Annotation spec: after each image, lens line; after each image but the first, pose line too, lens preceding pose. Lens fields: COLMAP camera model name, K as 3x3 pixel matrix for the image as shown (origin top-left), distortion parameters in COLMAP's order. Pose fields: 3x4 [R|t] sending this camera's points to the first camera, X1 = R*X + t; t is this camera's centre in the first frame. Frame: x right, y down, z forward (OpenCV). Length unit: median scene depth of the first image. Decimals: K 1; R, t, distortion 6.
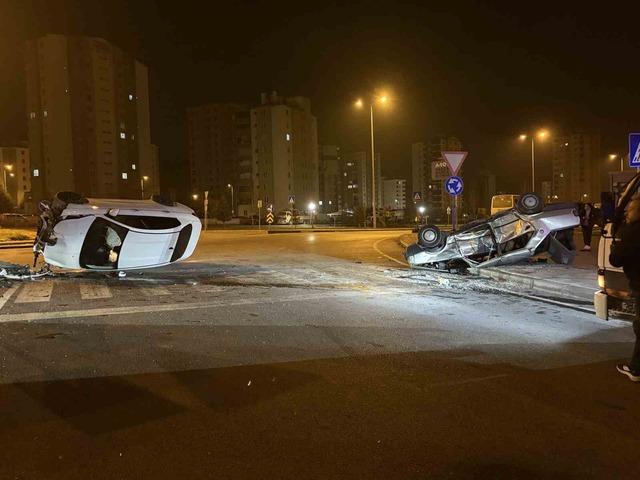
lens RADIAL K [[513.0, 0, 319.2], [0, 513.0, 240.2], [0, 0, 1]] dist [0.011431, -0.000759]
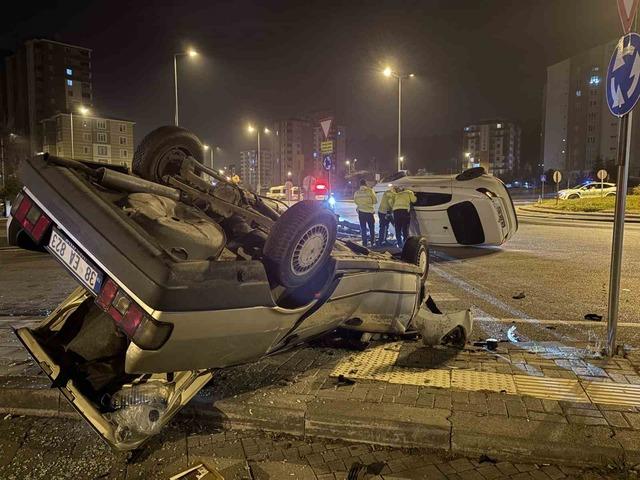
lens RADIAL K [[478.4, 0, 326.0], [0, 478.4, 244.4], [0, 0, 1]] dist [0.039137, -0.043413]
pose [[-0.279124, 0.114505, -0.953403, 0.557284], [-0.030365, 0.991316, 0.127948, -0.053896], [0.959775, 0.064664, -0.273223, 0.978049]]
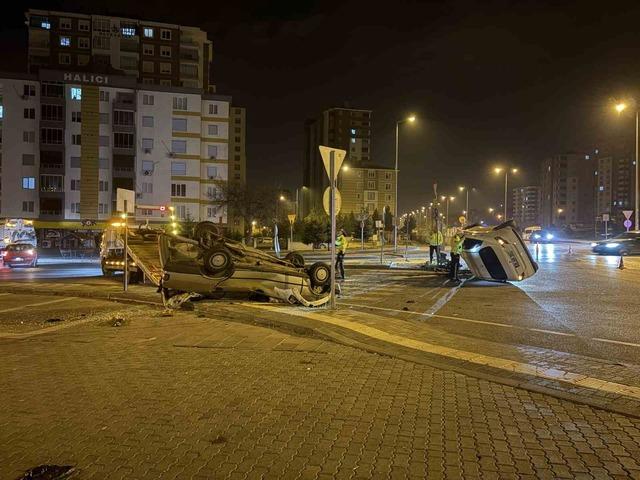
lens RADIAL K [[478.4, 0, 318.3], [0, 478.4, 242.6], [0, 0, 1]] dist [0.039137, -0.043413]
pose [[-0.752853, 0.025906, -0.657679, 0.702908], [-0.017665, 0.998070, 0.059535, -0.093227], [0.657952, 0.056439, -0.750942, 1.509760]]
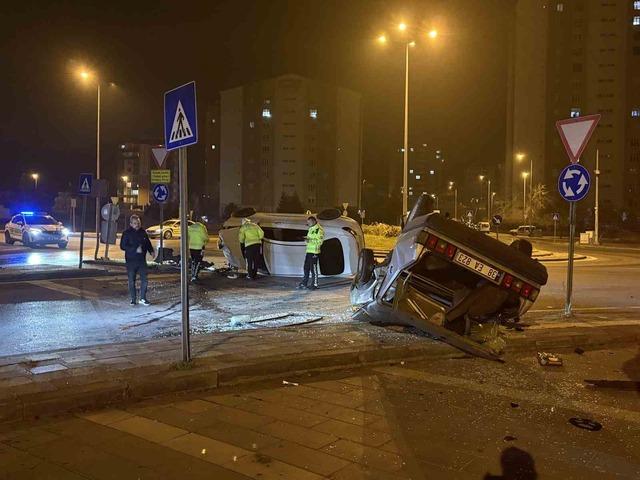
lens RADIAL K [[598.7, 0, 320.7], [0, 598.7, 246.6], [0, 0, 1]] dist [0.015995, 0.000000]
pose [[0.330508, 0.046702, -0.942647, 0.794578], [-0.068749, 0.997313, 0.025305, -0.041021], [0.941296, 0.056442, 0.332830, 0.586015]]
